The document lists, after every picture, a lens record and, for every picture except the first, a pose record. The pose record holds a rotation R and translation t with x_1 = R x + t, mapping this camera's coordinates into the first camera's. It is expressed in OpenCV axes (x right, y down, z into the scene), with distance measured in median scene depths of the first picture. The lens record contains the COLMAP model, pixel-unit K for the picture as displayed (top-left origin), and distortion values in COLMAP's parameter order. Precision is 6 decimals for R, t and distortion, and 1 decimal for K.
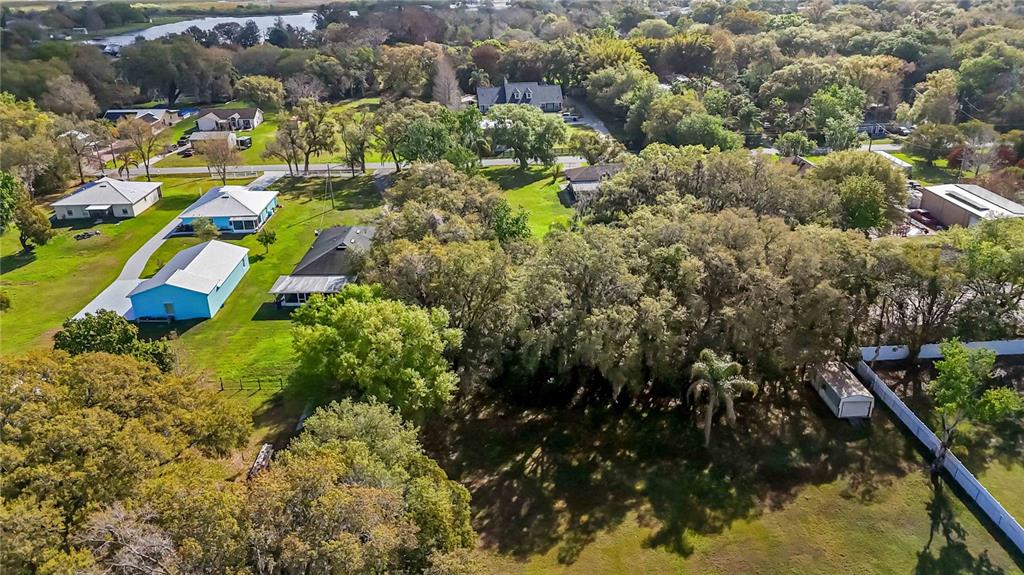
lens RADIAL K [[760.6, 0, 512.0], [0, 760.6, 287.5], [0, 0, 1]] dist [0.067625, -0.069537]
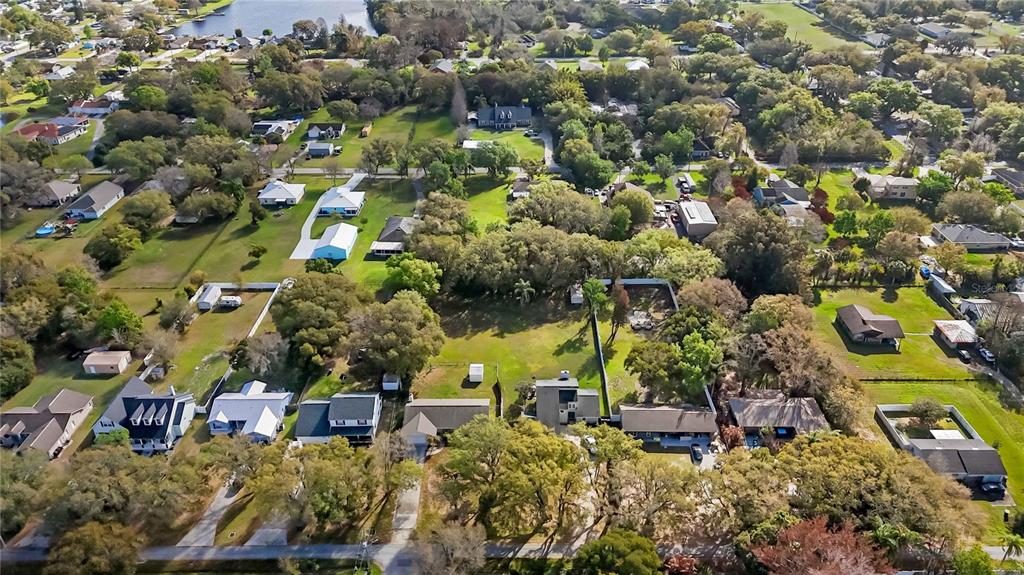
lens RADIAL K [[760.6, 0, 512.0], [0, 760.6, 287.5], [0, 0, 1]] dist [0.067625, -0.069537]
pose [[0.998568, 0.034805, -0.040618, 0.198184], [-0.030462, 0.994211, 0.103038, -0.114382], [0.043969, -0.101653, 0.993848, -1.174793]]
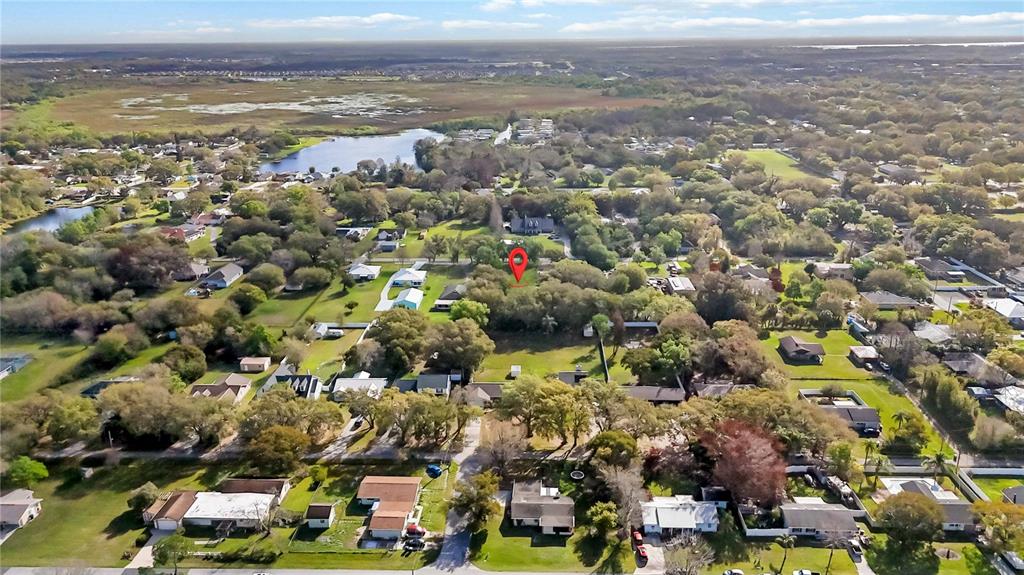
lens RADIAL K [[760.6, 0, 512.0], [0, 760.6, 287.5], [0, 0, 1]] dist [0.067625, -0.069537]
pose [[0.996740, 0.034522, -0.072926, 0.208251], [-0.041054, 0.995090, -0.090063, 0.180884], [0.069458, 0.092764, 0.993263, -1.849694]]
